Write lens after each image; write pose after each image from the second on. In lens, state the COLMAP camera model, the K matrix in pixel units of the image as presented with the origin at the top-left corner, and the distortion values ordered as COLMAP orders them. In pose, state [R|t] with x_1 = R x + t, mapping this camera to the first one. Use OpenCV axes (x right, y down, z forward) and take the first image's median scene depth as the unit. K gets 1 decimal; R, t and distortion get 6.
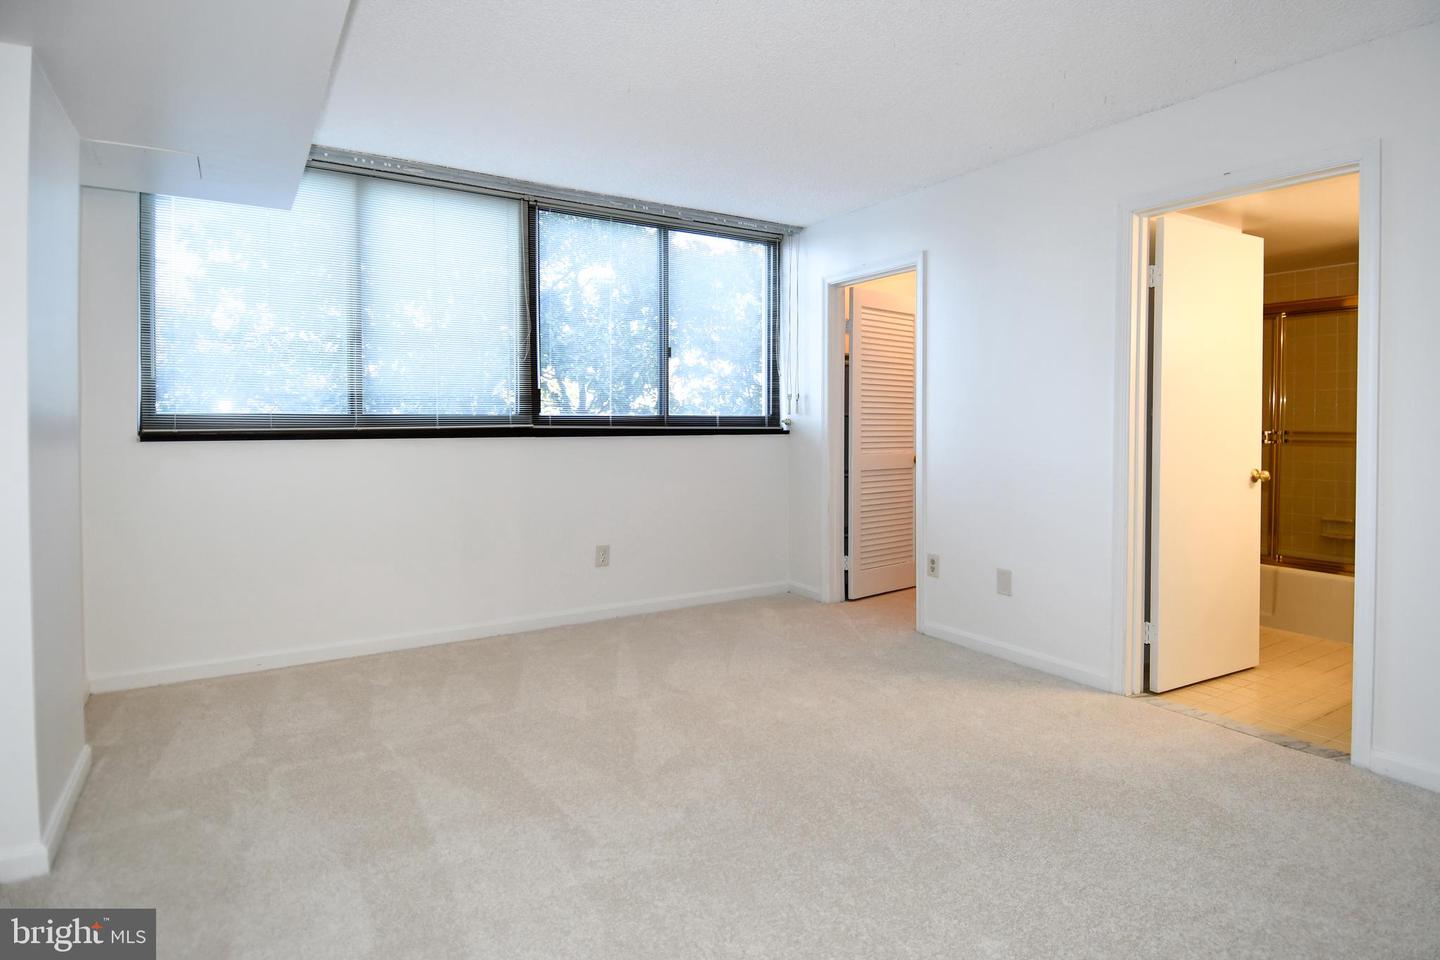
lens RADIAL K [[791.3, 0, 744.2], [0, 791.3, 422.5], [0, 0, 1]] dist [-0.015001, -0.000072]
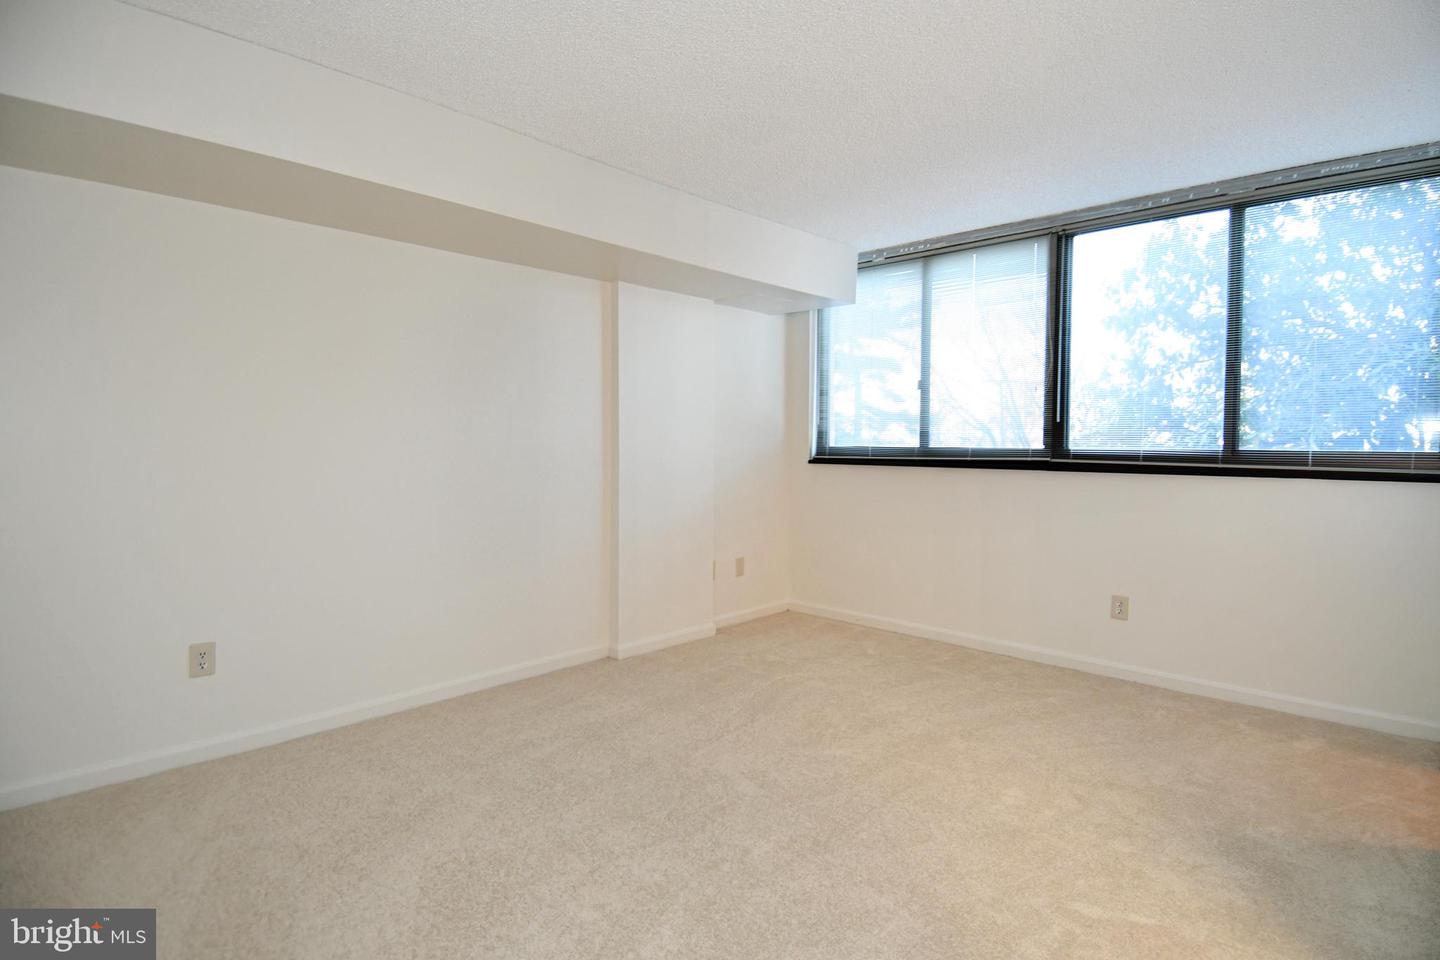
lens RADIAL K [[754.9, 0, 735.3], [0, 754.9, 460.0], [0, 0, 1]] dist [0.046107, -0.041546]
pose [[0.227956, 0.016751, -0.973527, 0.569429], [-0.018583, 0.999745, 0.012851, -0.000180], [0.973494, 0.015162, 0.228209, 0.389882]]
